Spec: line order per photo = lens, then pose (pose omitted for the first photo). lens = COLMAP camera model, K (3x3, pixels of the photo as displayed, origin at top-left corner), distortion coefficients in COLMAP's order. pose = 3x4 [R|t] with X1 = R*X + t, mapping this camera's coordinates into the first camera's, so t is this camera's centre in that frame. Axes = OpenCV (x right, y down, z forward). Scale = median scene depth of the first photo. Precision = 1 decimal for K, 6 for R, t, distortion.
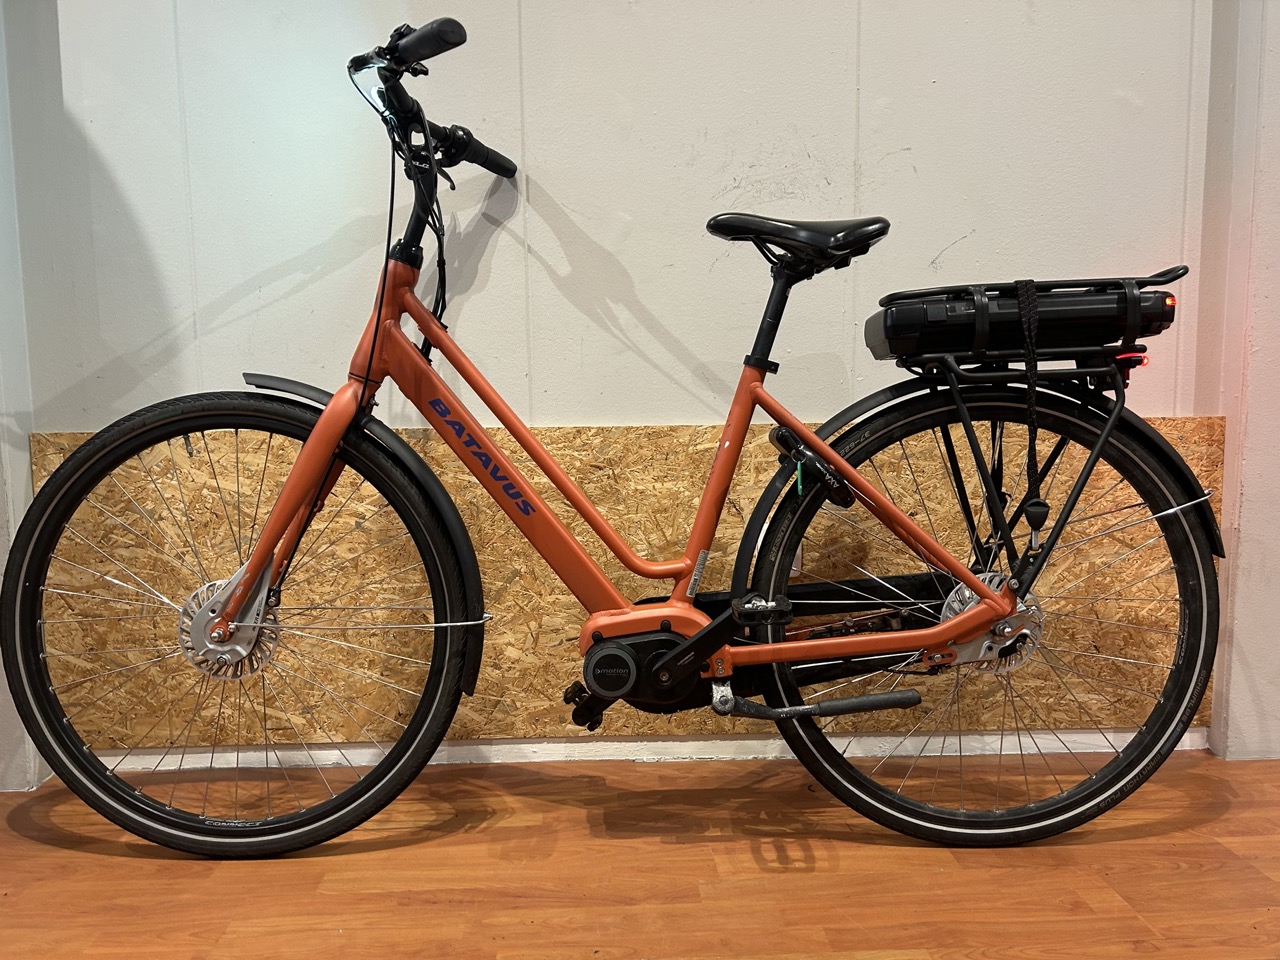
lens RADIAL K [[967.6, 0, 637.8], [0, 967.6, 489.1], [0, 0, 1]] dist [0.053197, -0.053866]
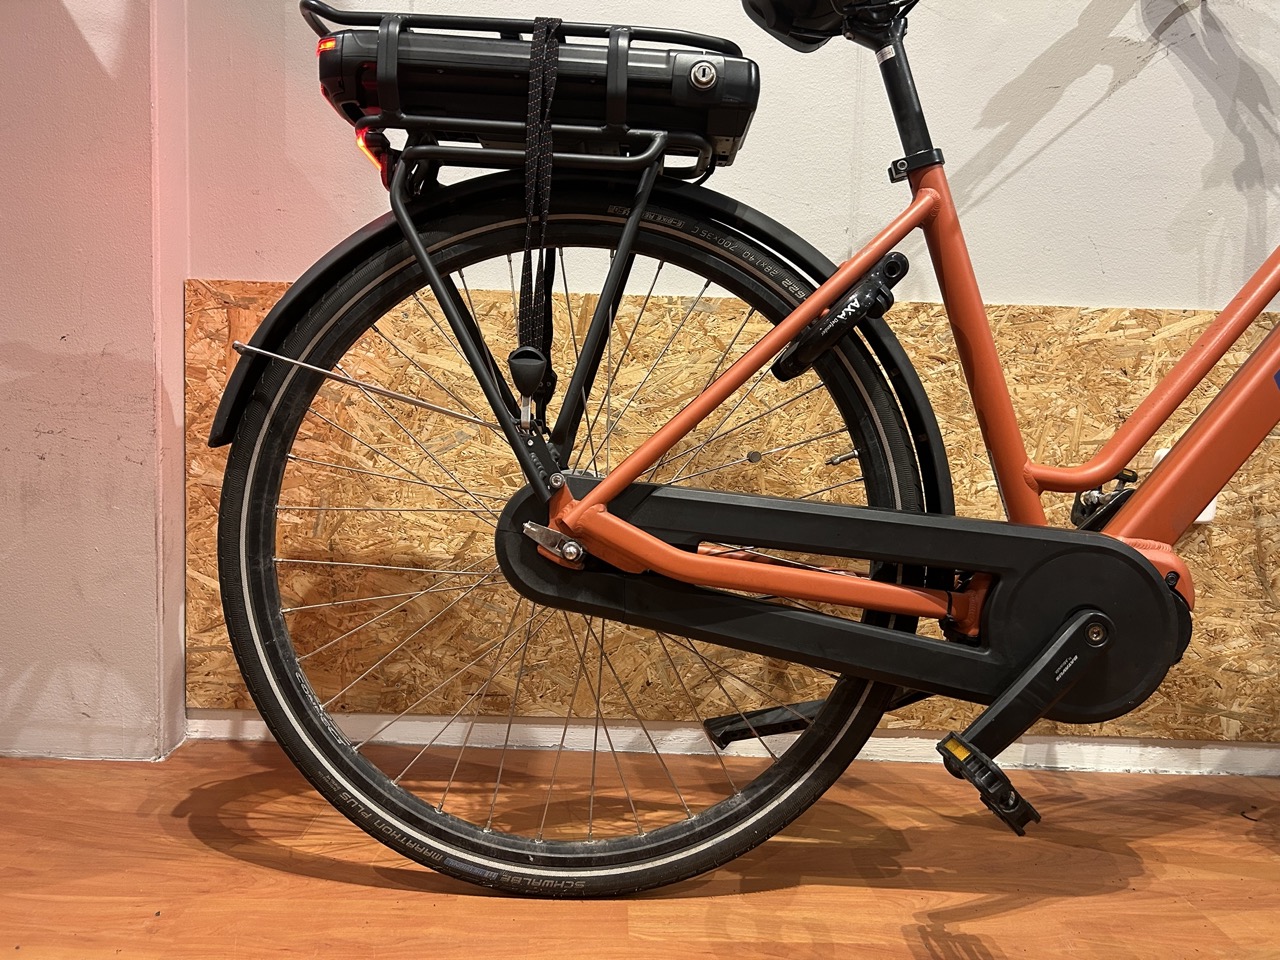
lens RADIAL K [[960.4, 0, 634.8], [0, 960.4, 475.8], [0, 0, 1]] dist [0.052567, -0.047490]
pose [[0.998853, 0.045825, -0.013887, -0.256893], [-0.046184, 0.998575, -0.026758, 0.094945], [0.012641, 0.027369, 0.999545, 0.265613]]
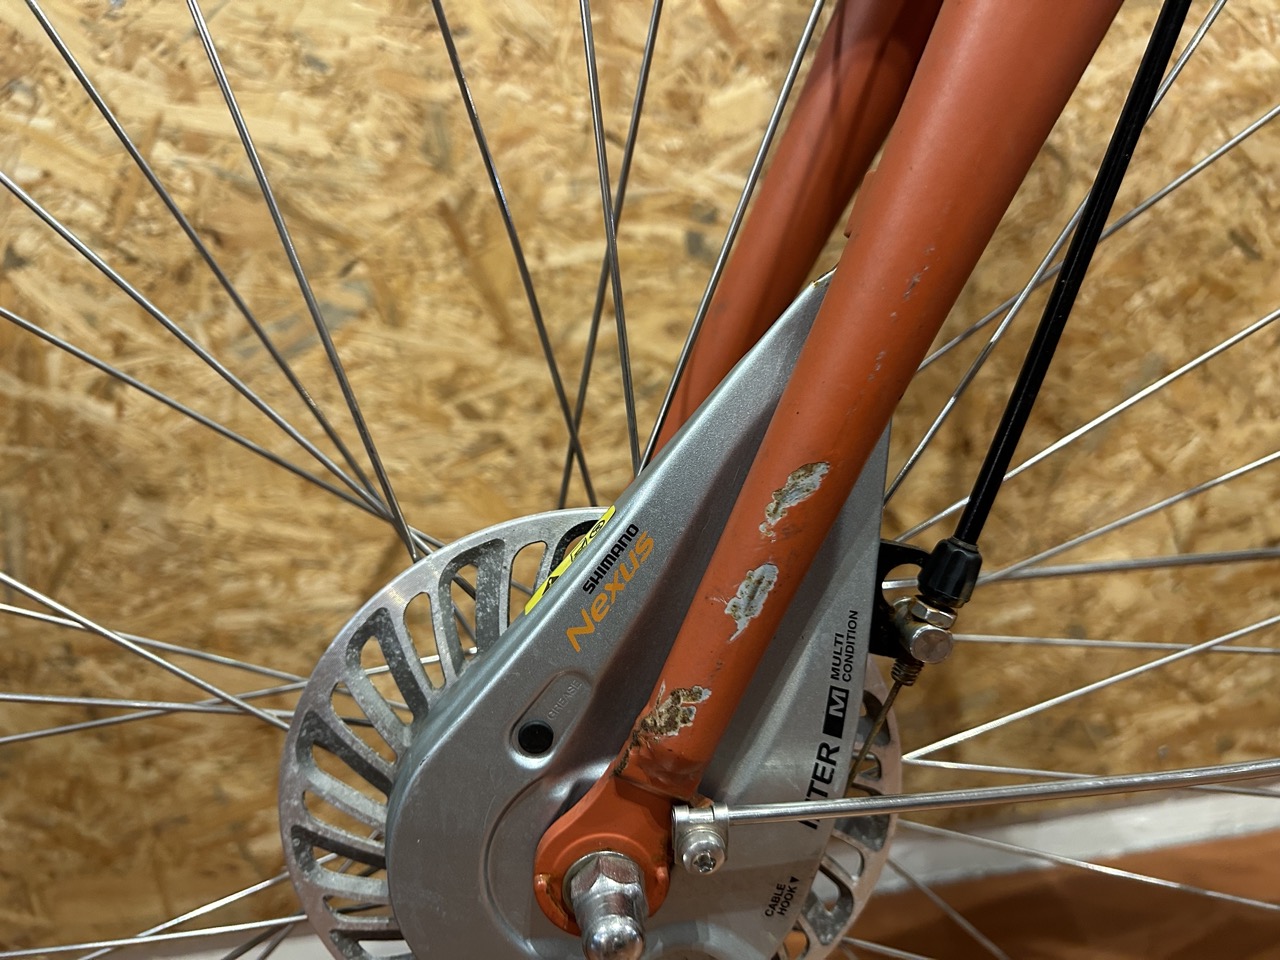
lens RADIAL K [[1007.5, 0, 640.0], [0, 1007.5, 480.0], [0, 0, 1]] dist [-0.018290, -0.006930]
pose [[0.991505, -0.085502, 0.098020, -0.341961], [0.065598, 0.979433, 0.190806, 0.048504], [-0.112318, -0.182755, 0.976722, 0.683084]]
